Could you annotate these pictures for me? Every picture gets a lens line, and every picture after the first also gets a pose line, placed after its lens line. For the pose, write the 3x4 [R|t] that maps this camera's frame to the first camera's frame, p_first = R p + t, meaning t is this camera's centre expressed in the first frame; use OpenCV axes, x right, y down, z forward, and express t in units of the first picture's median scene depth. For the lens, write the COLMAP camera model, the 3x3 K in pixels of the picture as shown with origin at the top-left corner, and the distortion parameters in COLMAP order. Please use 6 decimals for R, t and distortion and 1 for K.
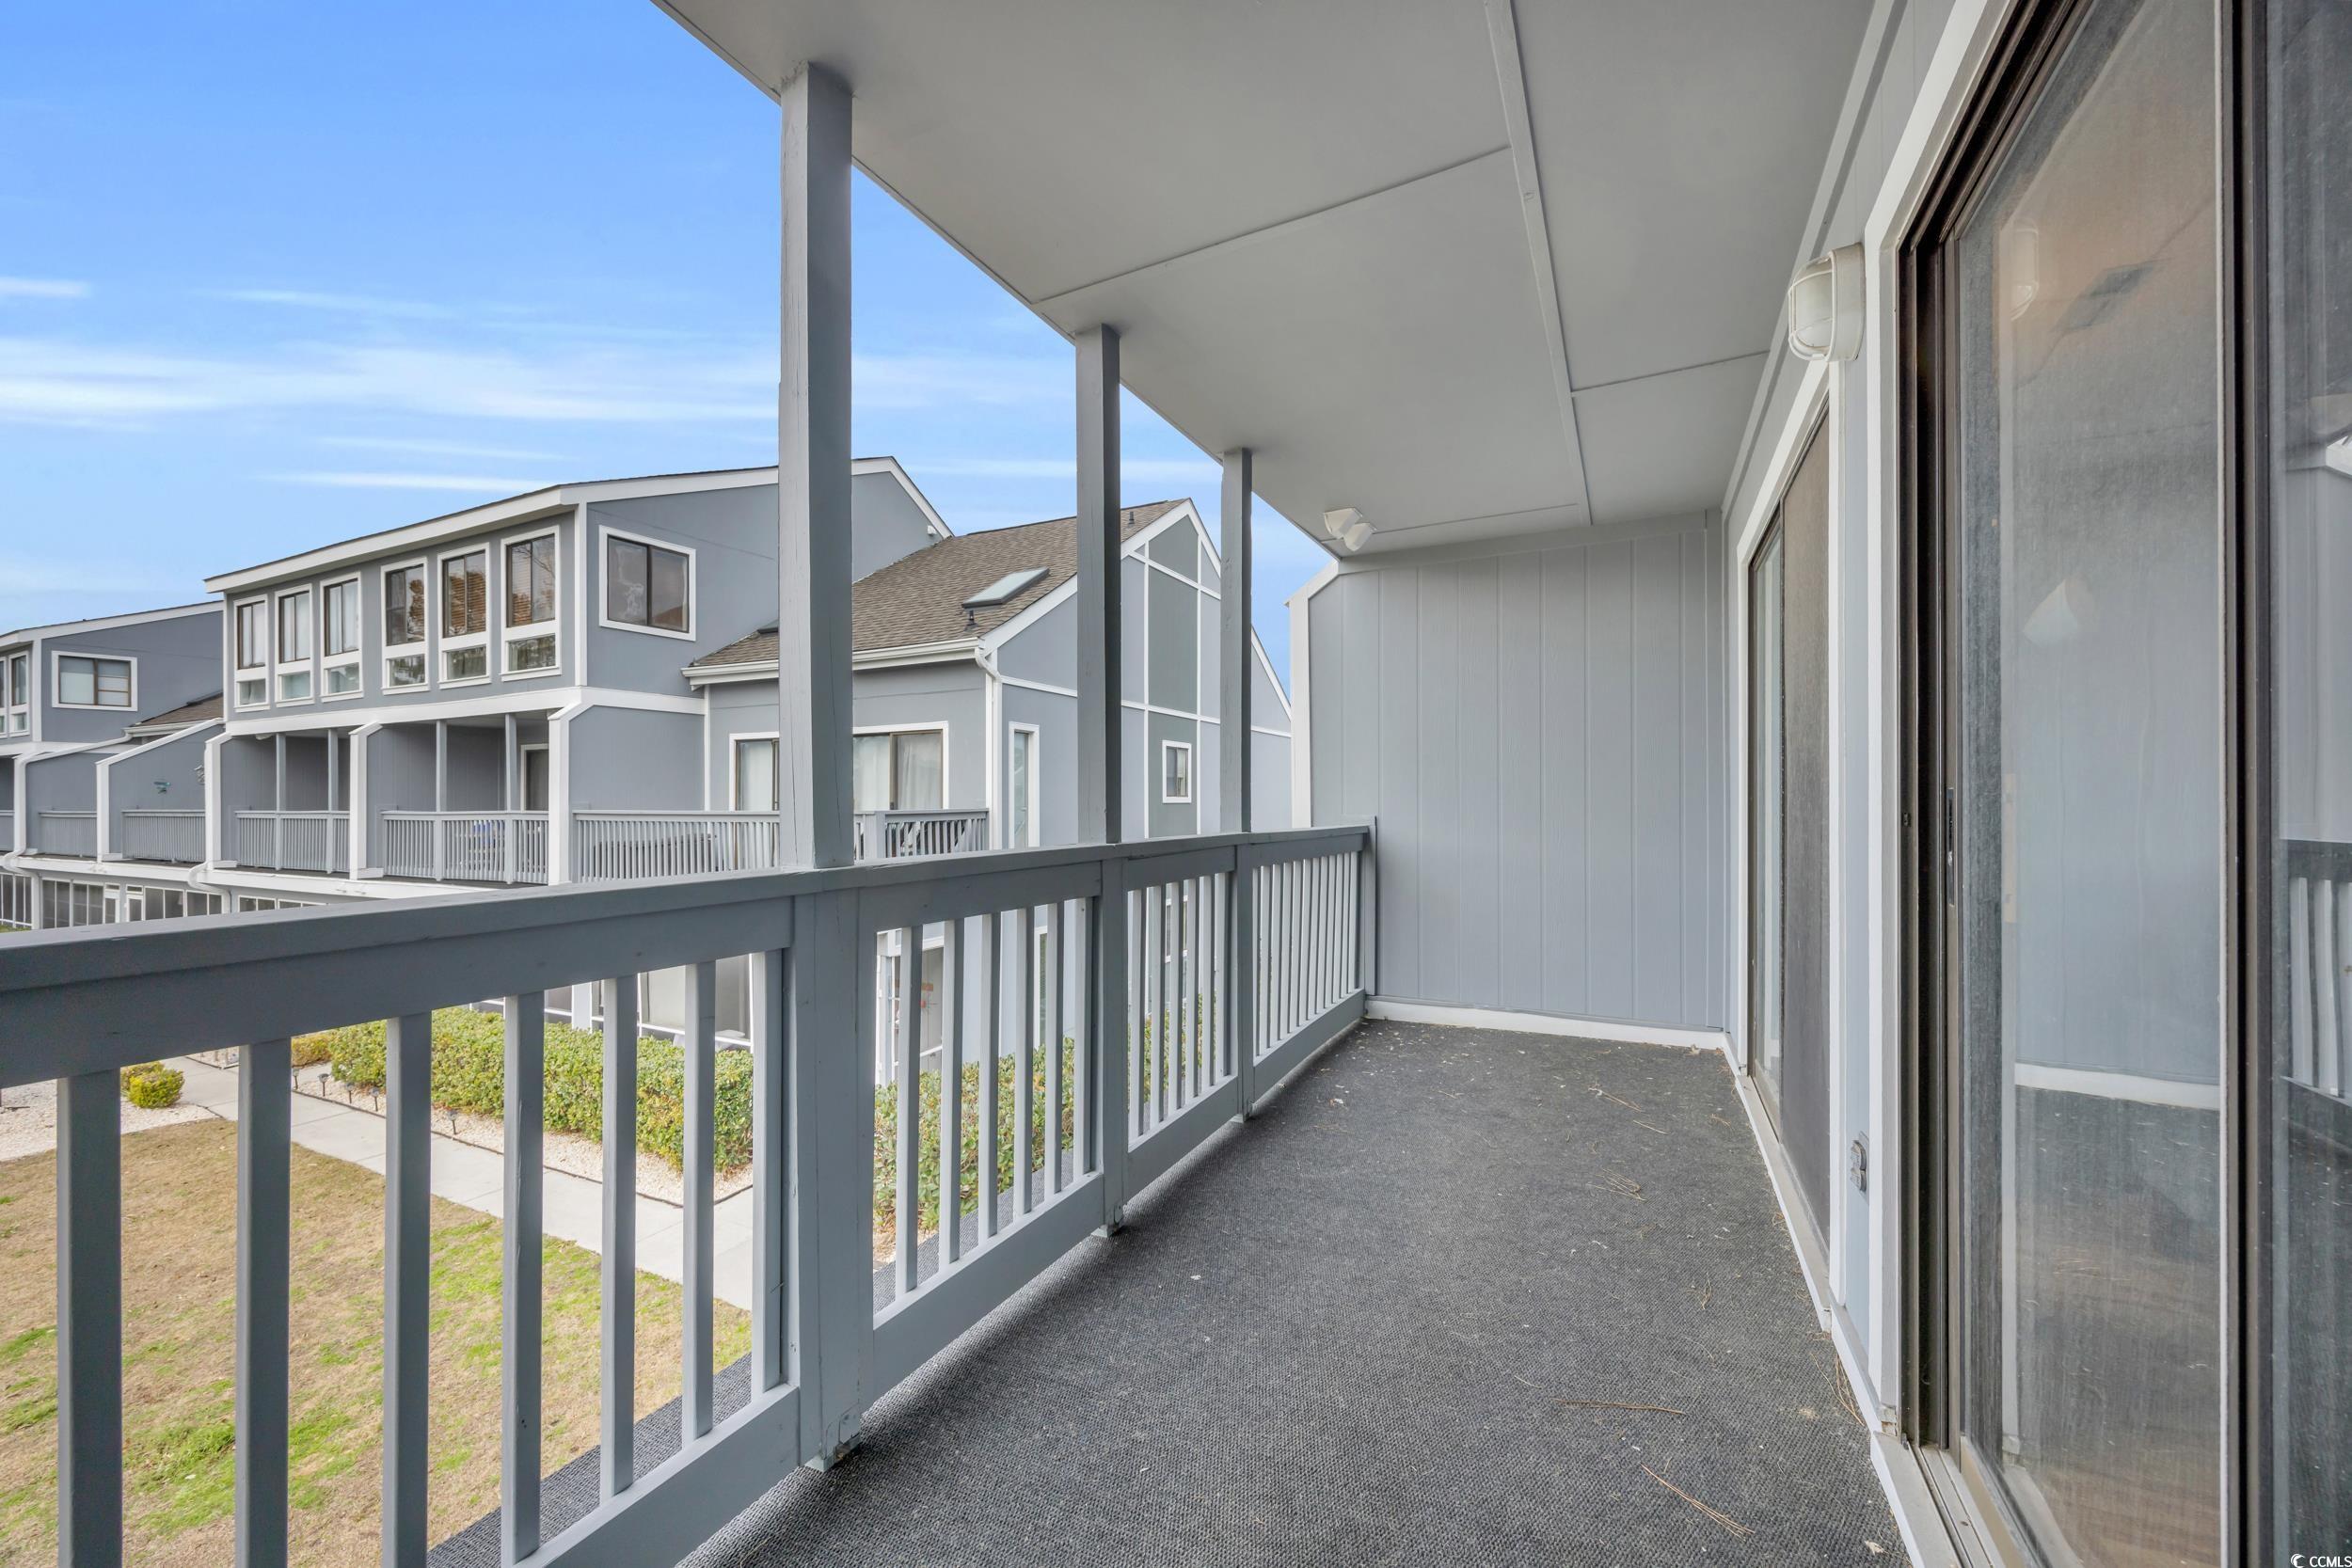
lens RADIAL K [[898.7, 0, 1176.0], [0, 898.7, 784.0], [0, 0, 1]] dist [0.001184, 0.000049]
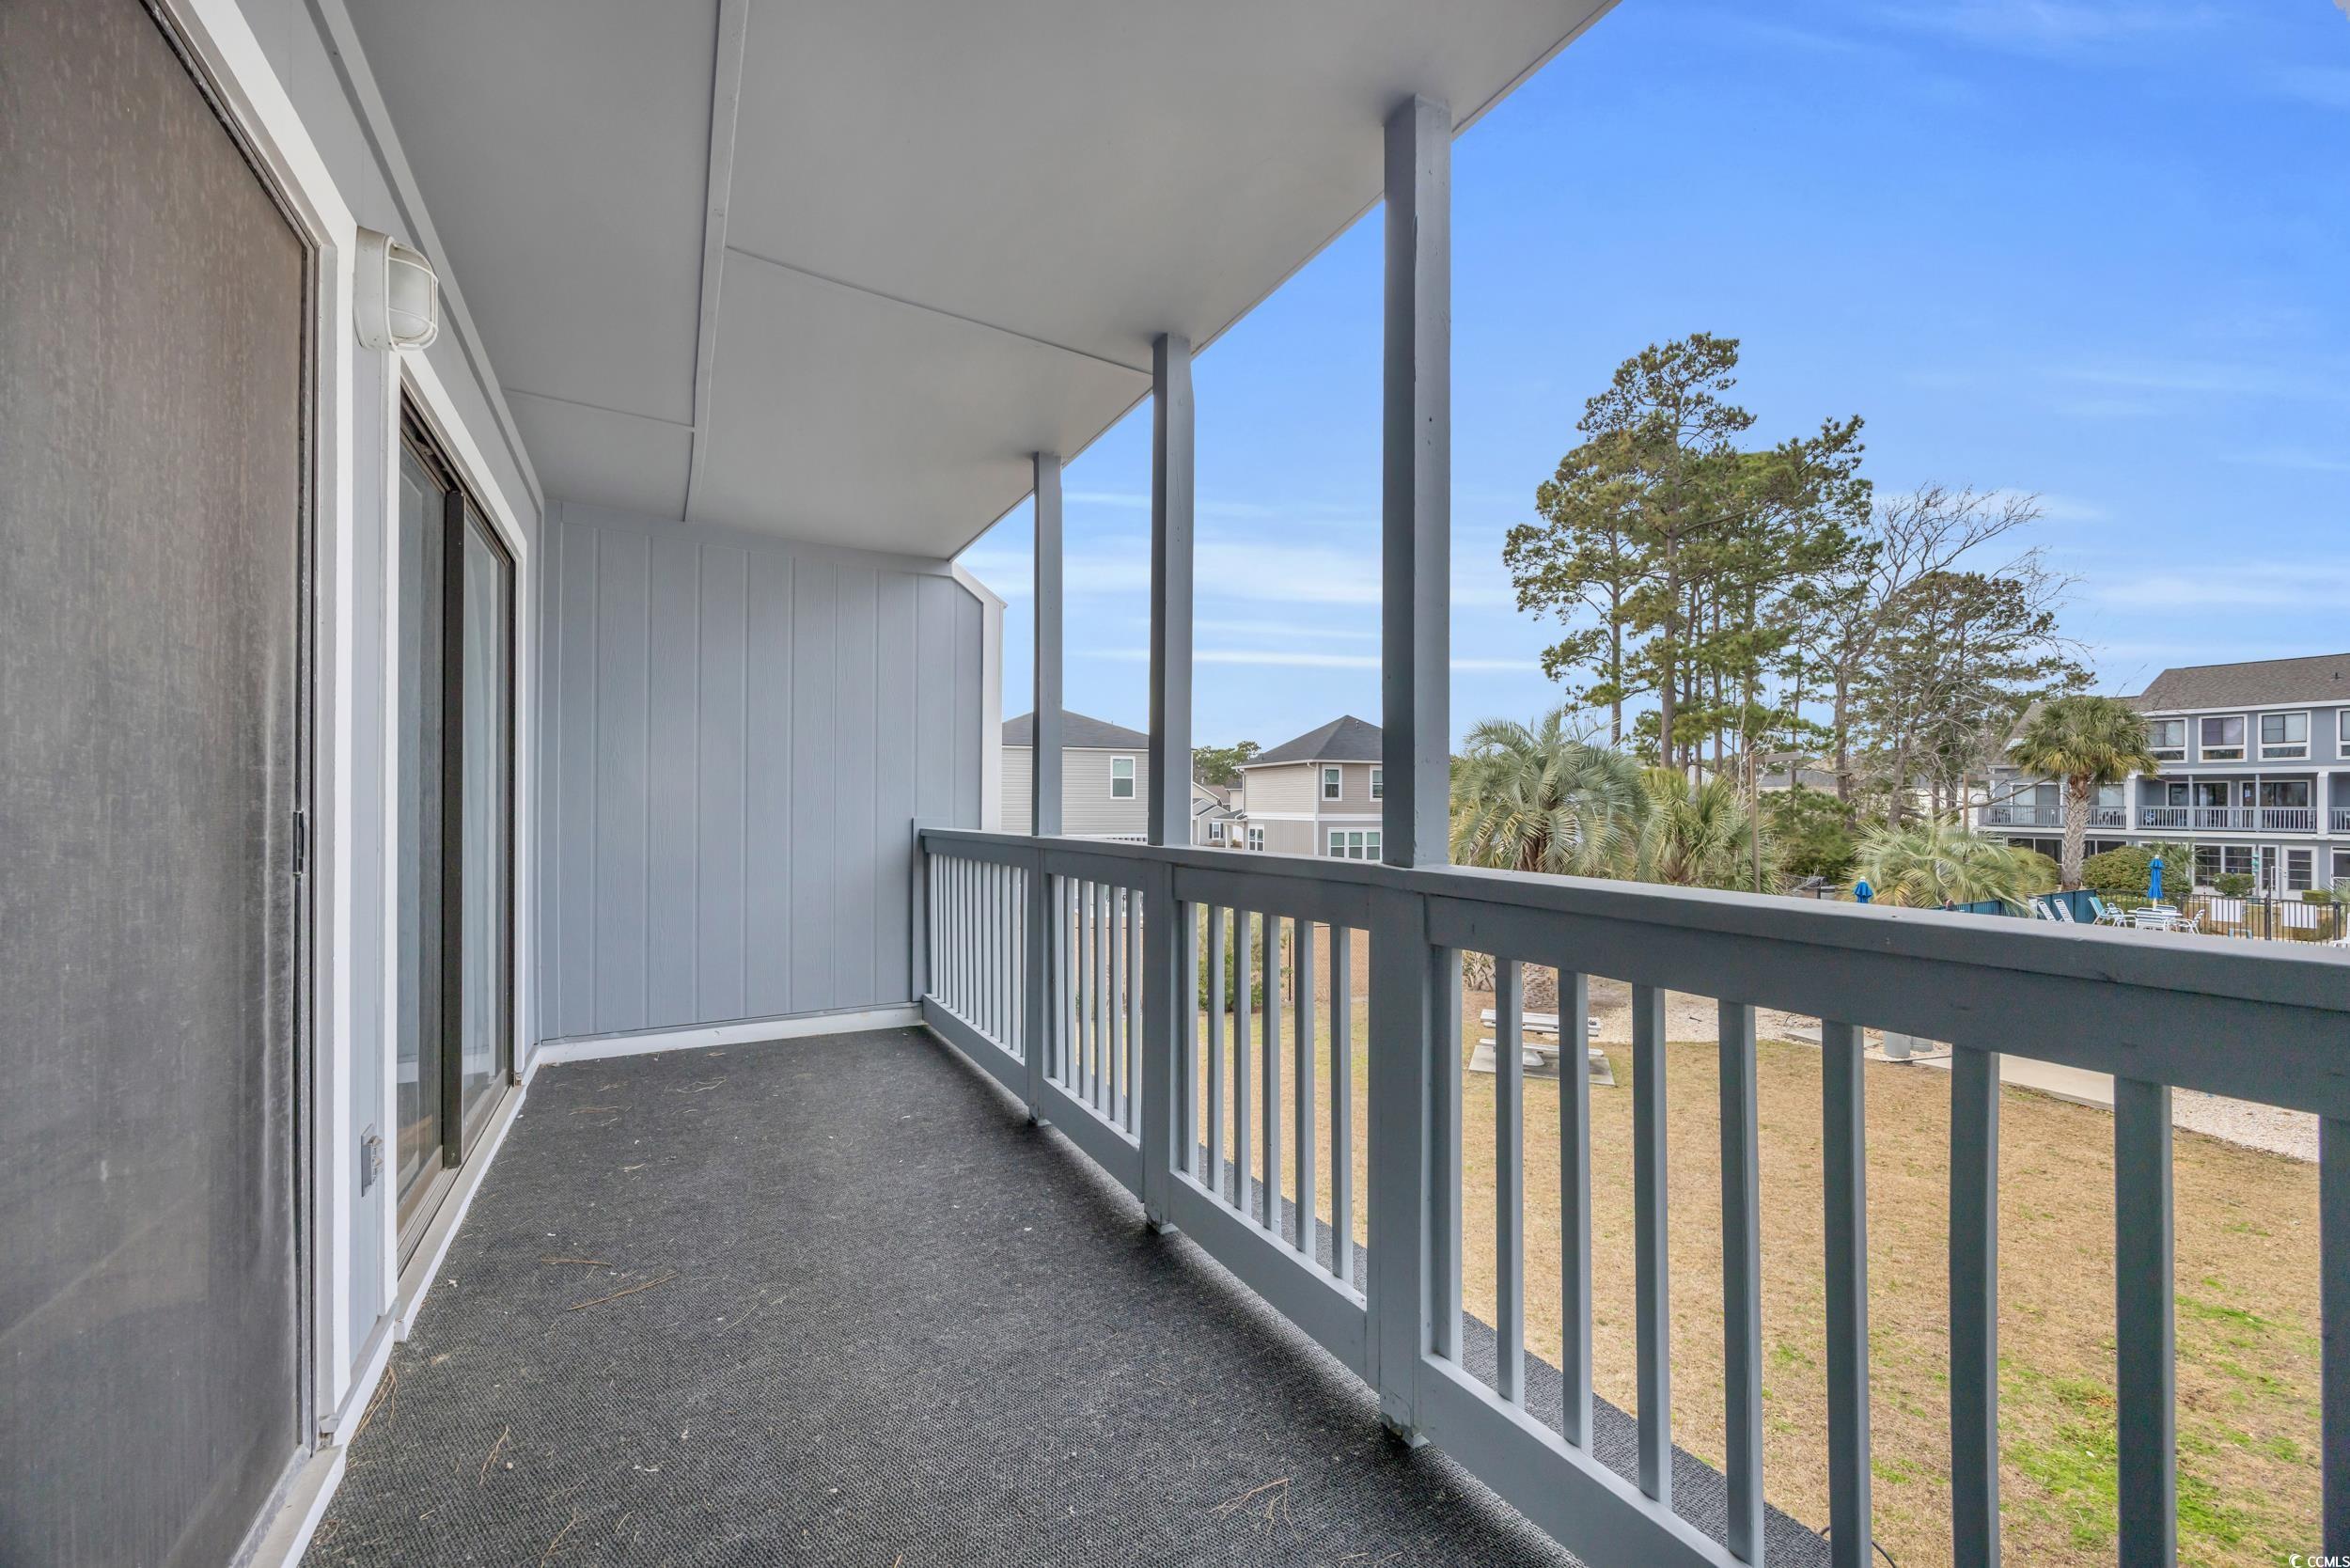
lens RADIAL K [[929.2, 0, 1184.2], [0, 929.2, 814.2], [0, 0, 1]] dist [-0.001502, -0.000260]
pose [[-0.557316, 0.004465, -0.830289, 0.747758], [0.009413, 0.999955, -0.000940, 0.028488], [0.830247, -0.008340, -0.557333, 1.551246]]
